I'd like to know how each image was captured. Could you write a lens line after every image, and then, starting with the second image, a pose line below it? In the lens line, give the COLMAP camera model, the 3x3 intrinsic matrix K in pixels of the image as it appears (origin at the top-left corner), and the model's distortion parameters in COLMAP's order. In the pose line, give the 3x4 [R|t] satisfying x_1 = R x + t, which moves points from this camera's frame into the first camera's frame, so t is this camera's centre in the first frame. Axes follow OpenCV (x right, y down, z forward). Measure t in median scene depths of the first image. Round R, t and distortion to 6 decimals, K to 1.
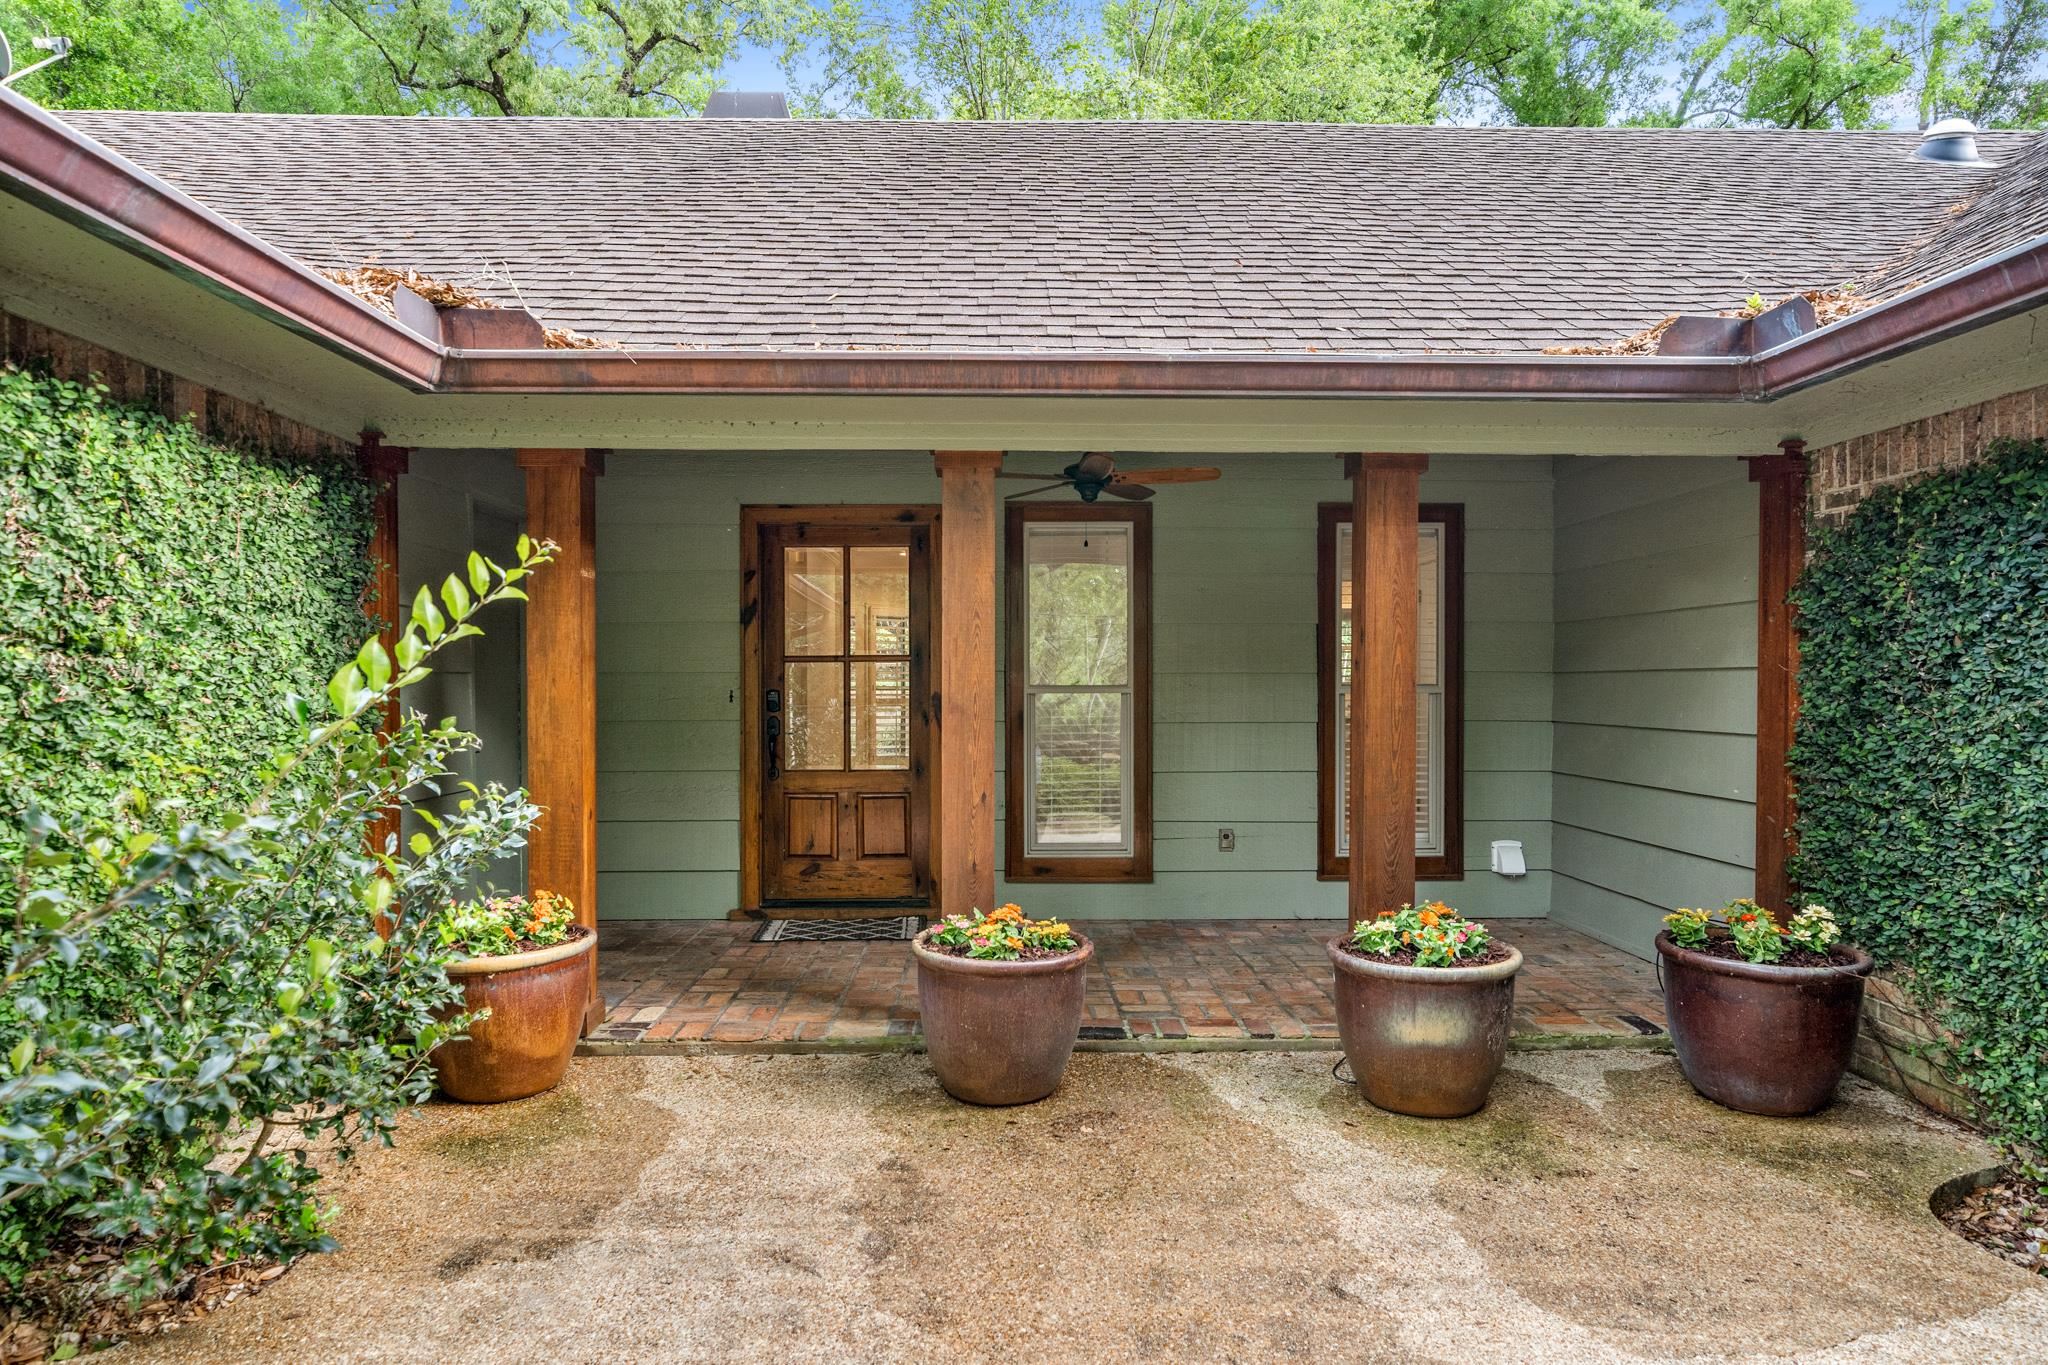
lens RADIAL K [[1231.6, 0, 1027.0], [0, 1231.6, 681.6], [0, 0, 1]] dist [-0.006273, 0.000283]
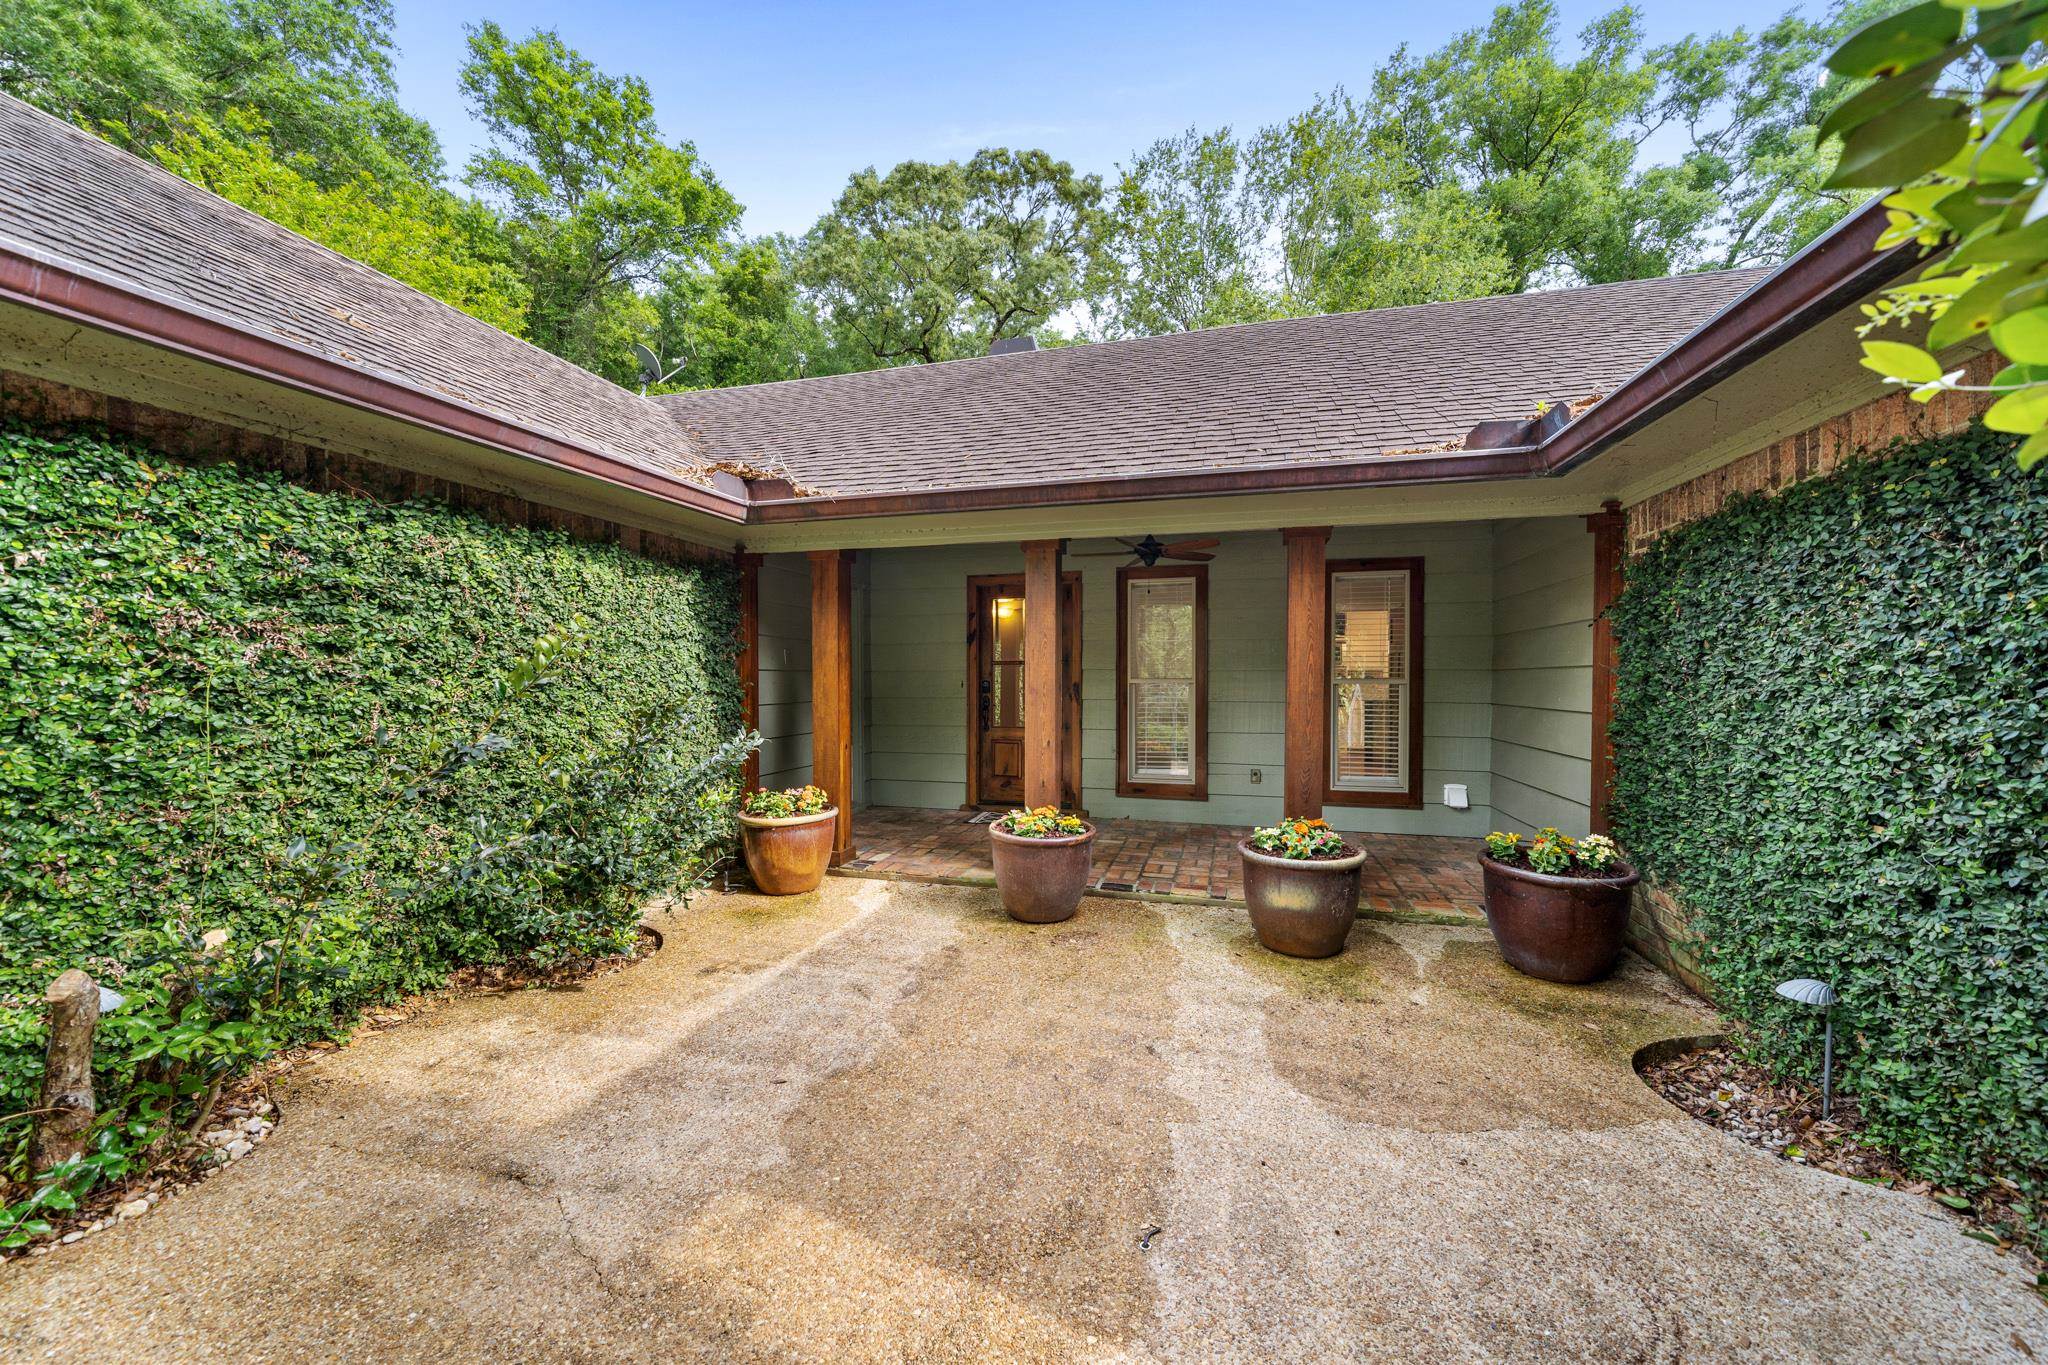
lens RADIAL K [[741.2, 0, 1030.9], [0, 741.2, 677.6], [0, 0, 1]] dist [-0.012695, -0.000291]
pose [[0.957548, 0.001044, -0.288272, 0.266199], [-0.001125, 0.999999, -0.000114, 0.004529], [0.288272, 0.000434, 0.957549, 0.015347]]
